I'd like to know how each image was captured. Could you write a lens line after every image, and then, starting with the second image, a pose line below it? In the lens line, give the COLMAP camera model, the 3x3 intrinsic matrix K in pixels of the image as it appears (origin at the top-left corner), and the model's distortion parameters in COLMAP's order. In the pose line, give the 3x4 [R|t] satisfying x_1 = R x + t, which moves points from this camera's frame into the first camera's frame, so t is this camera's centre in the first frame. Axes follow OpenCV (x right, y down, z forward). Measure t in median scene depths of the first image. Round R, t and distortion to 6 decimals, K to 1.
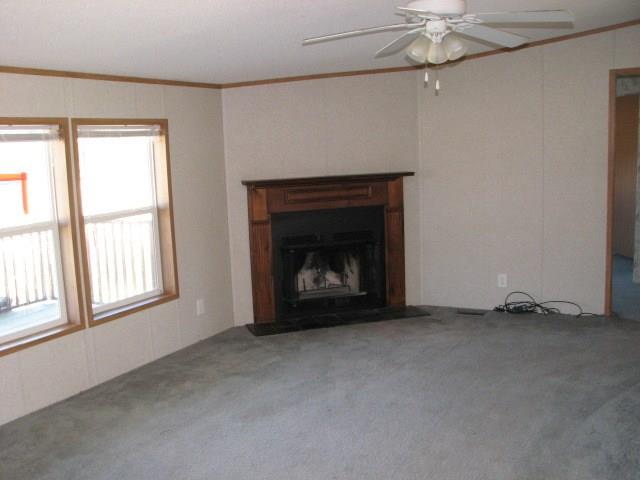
lens RADIAL K [[672.9, 0, 297.1], [0, 672.9, 241.5], [0, 0, 1]] dist [-0.201089, 0.227892]
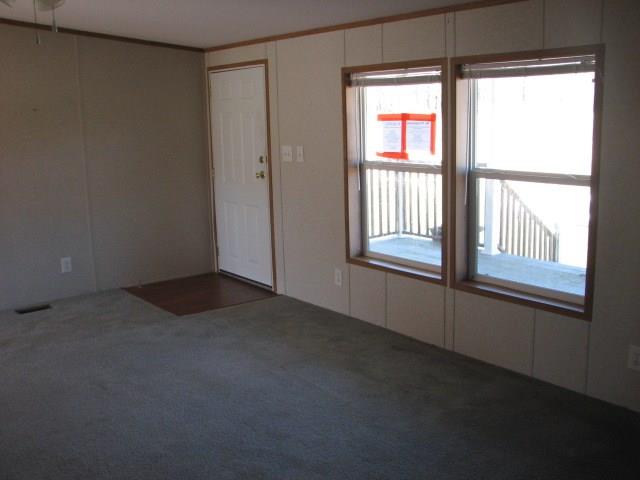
lens RADIAL K [[672.9, 0, 297.1], [0, 672.9, 241.5], [0, 0, 1]] dist [-0.201089, 0.227892]
pose [[-0.387065, 0.218318, -0.895834, 0.615467], [-0.091998, 0.957573, 0.273114, -0.173489], [0.917451, 0.188128, -0.350558, 1.177522]]
